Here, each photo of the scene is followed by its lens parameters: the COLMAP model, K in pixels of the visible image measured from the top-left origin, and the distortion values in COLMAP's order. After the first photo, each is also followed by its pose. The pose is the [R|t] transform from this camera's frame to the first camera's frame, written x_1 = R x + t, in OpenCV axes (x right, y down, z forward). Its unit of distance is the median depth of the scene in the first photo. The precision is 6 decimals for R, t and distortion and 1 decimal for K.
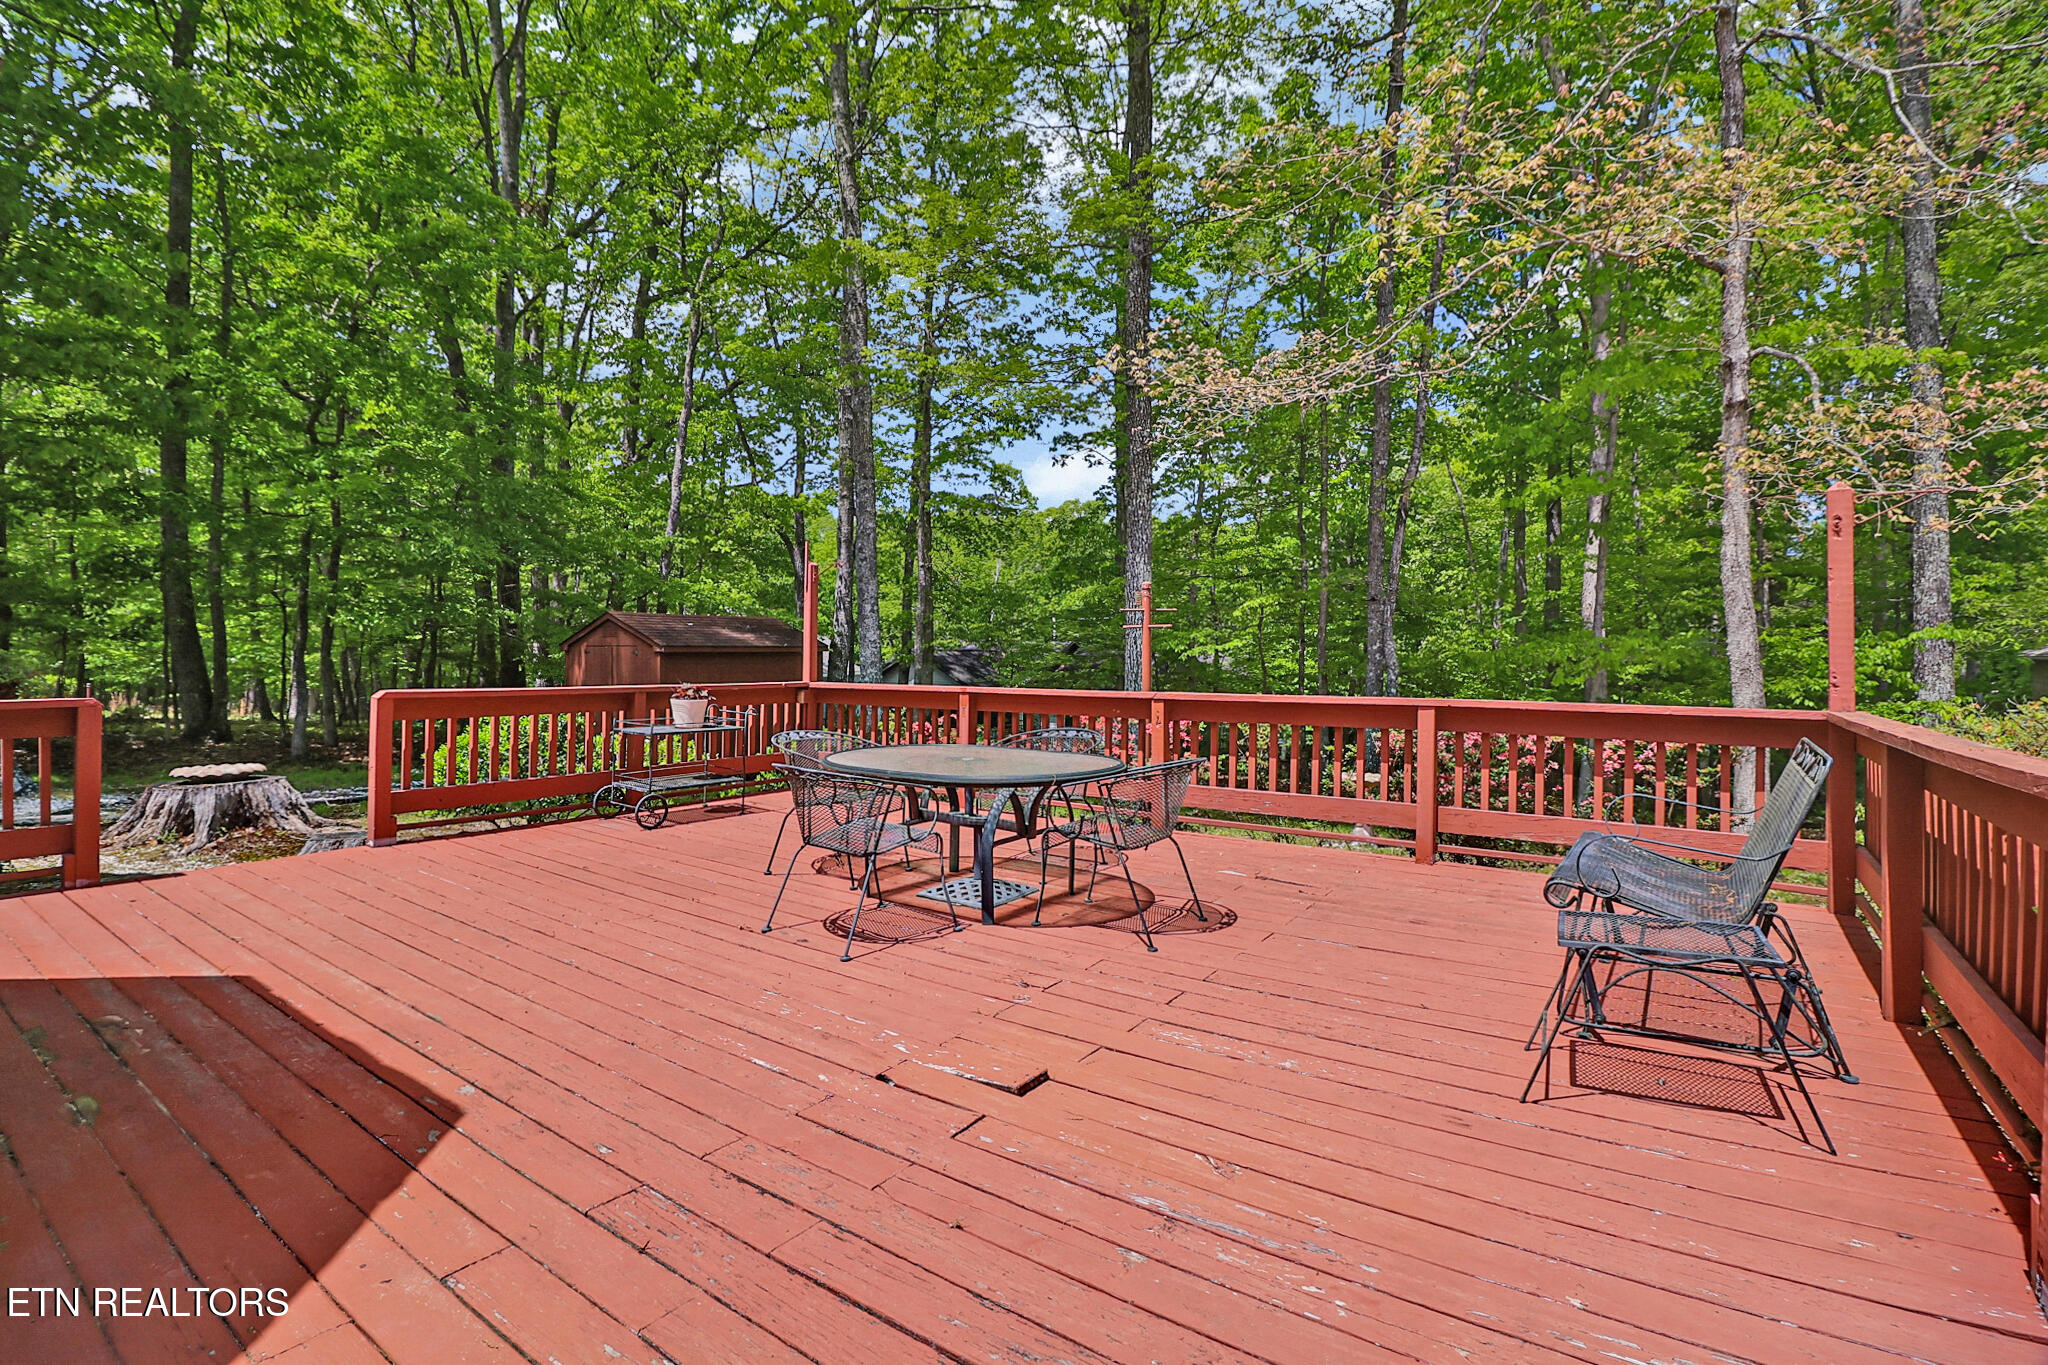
lens RADIAL K [[937.2, 0, 1005.9], [0, 937.2, 667.1], [0, 0, 1]] dist [-0.008023, -0.002598]
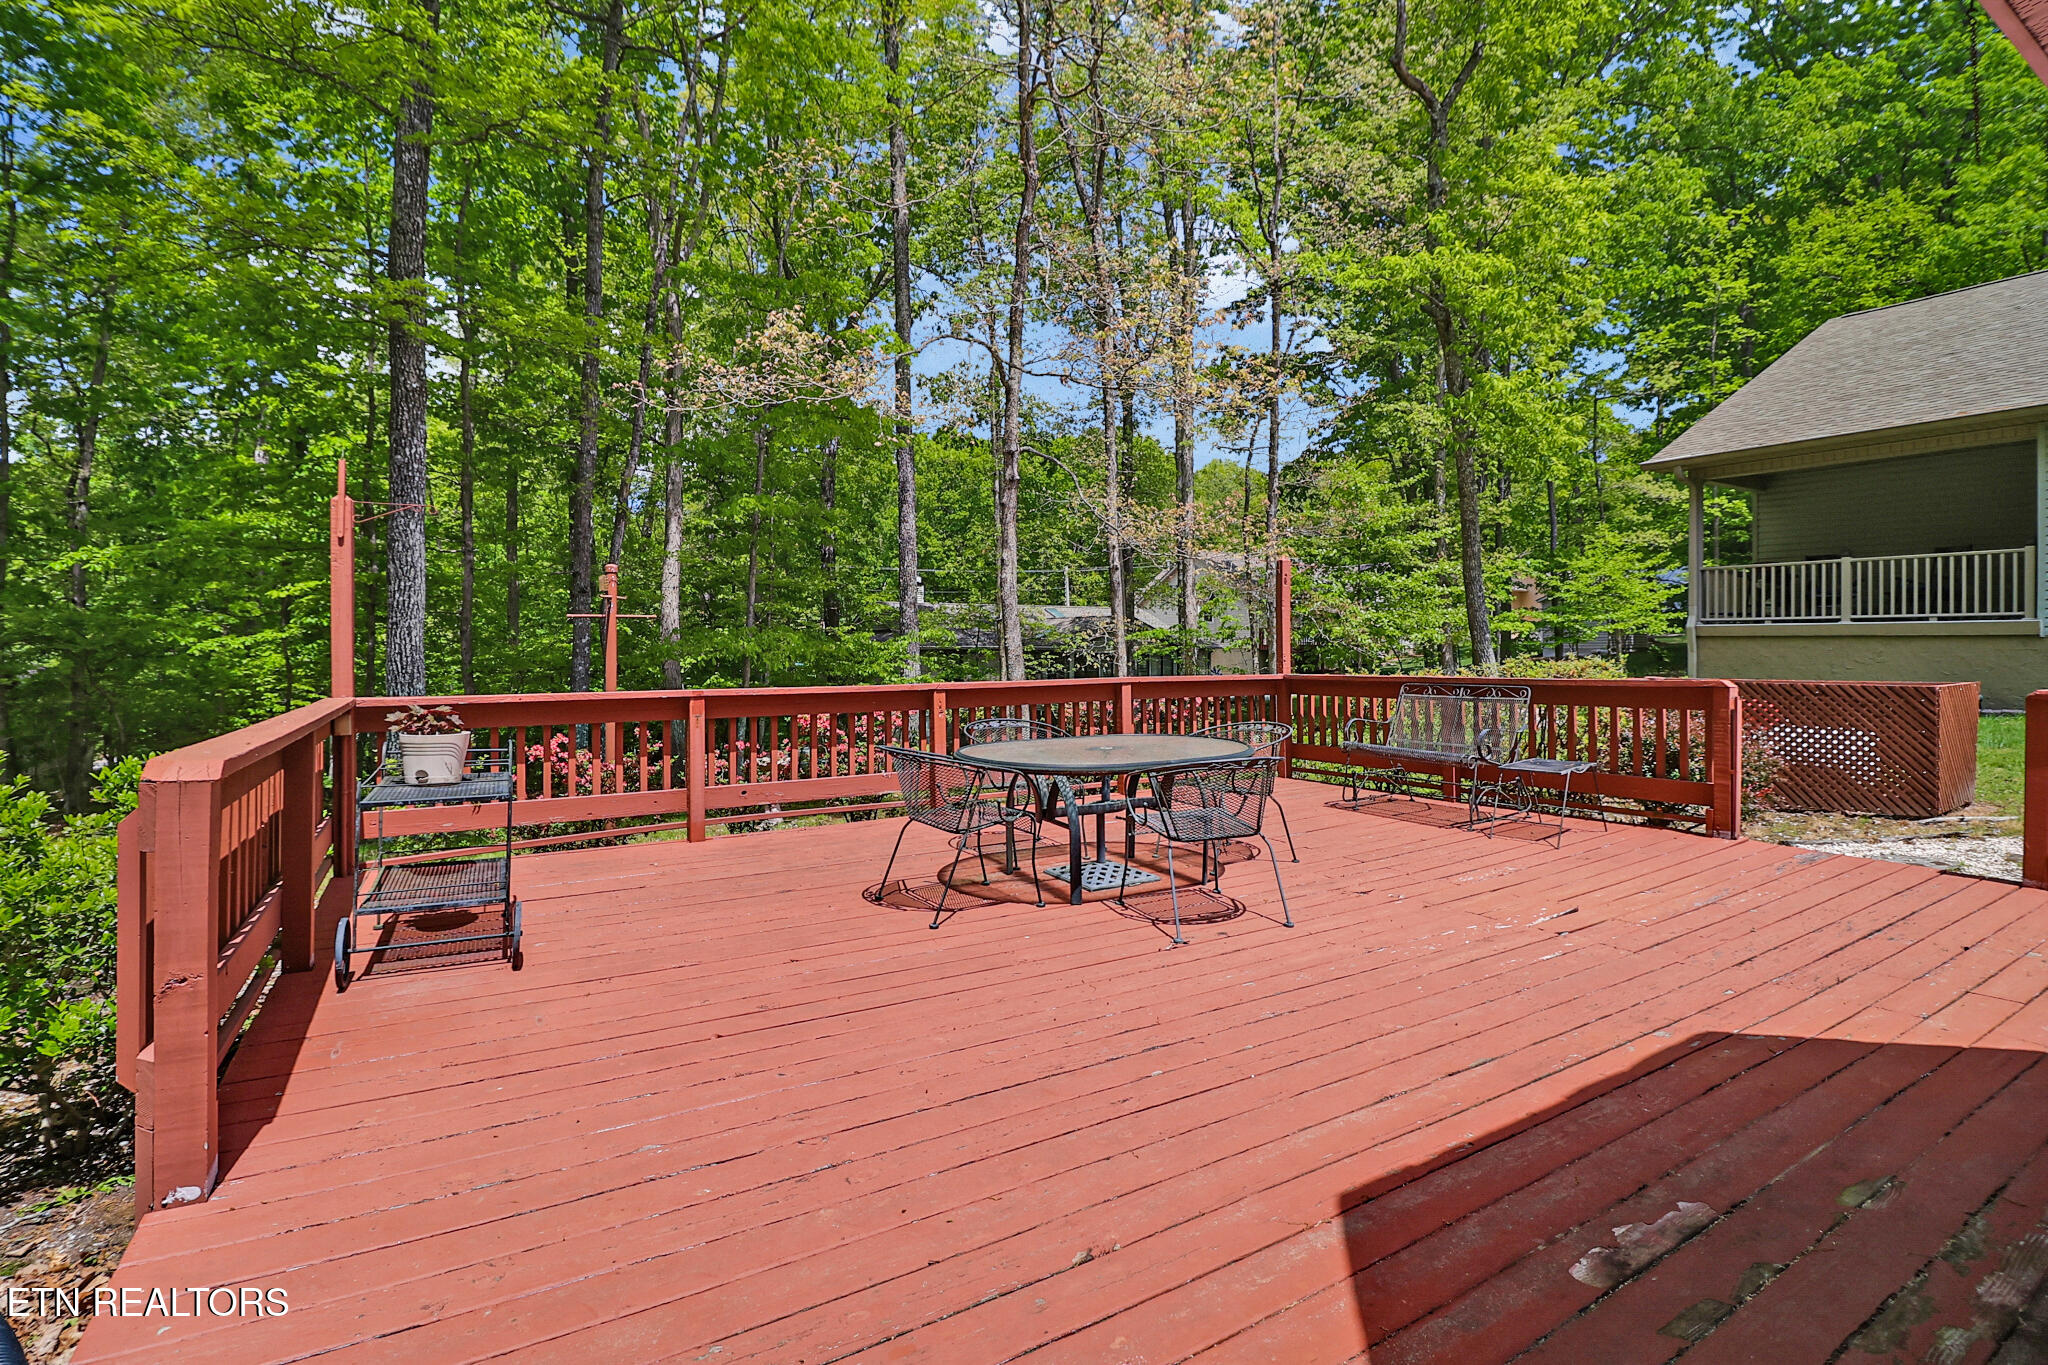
lens RADIAL K [[937.2, 0, 1007.8], [0, 937.2, 673.2], [0, 0, 1]] dist [-0.008023, -0.002598]
pose [[0.380154, -0.020501, 0.924696, -1.710203], [0.003092, 0.999777, 0.020894, -0.008867], [-0.924918, -0.005083, 0.380132, 1.166801]]
